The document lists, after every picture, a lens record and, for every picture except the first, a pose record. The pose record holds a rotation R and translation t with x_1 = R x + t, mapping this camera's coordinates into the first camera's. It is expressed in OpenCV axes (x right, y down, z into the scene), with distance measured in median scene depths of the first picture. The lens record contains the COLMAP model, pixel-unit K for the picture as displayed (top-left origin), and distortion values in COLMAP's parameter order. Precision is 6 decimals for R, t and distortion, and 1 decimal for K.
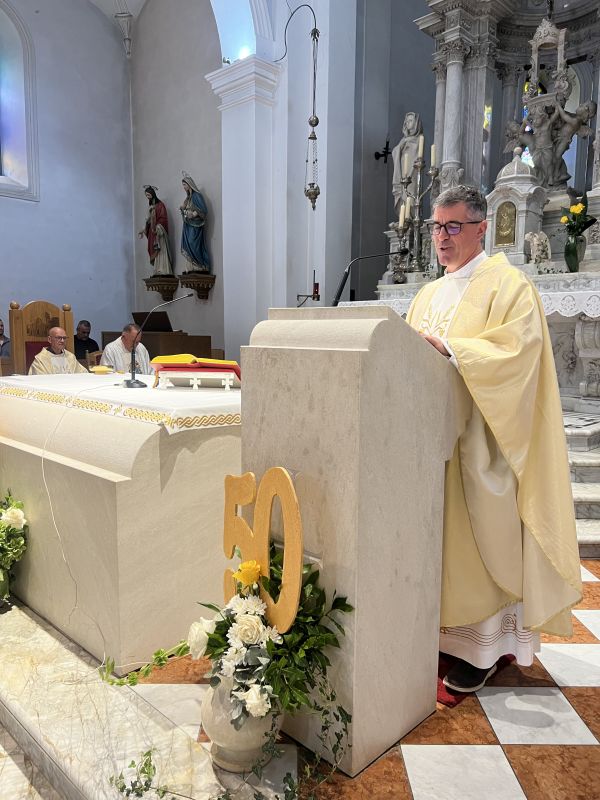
lens RADIAL K [[603.1, 0, 294.9], [0, 603.1, 400.0], [0, 0, 1]] dist [0.043557, -0.044607]
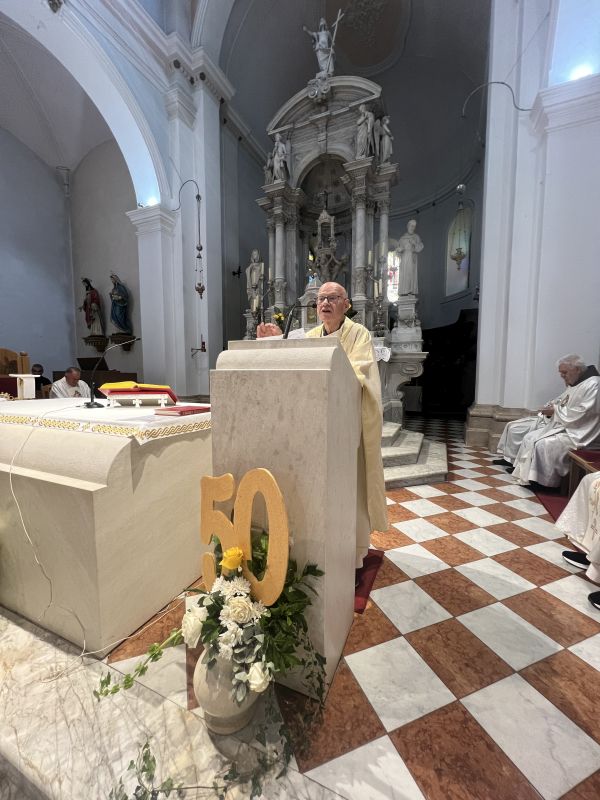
lens RADIAL K [[317.9, 0, 297.9], [0, 317.9, 399.2], [0, 0, 1]] dist [-0.001097, 0.000557]
pose [[0.935859, -0.034989, 0.350632, -0.121478], [0.045321, 0.998745, -0.021300, -0.006365], [-0.349447, 0.035825, 0.936271, 0.263122]]
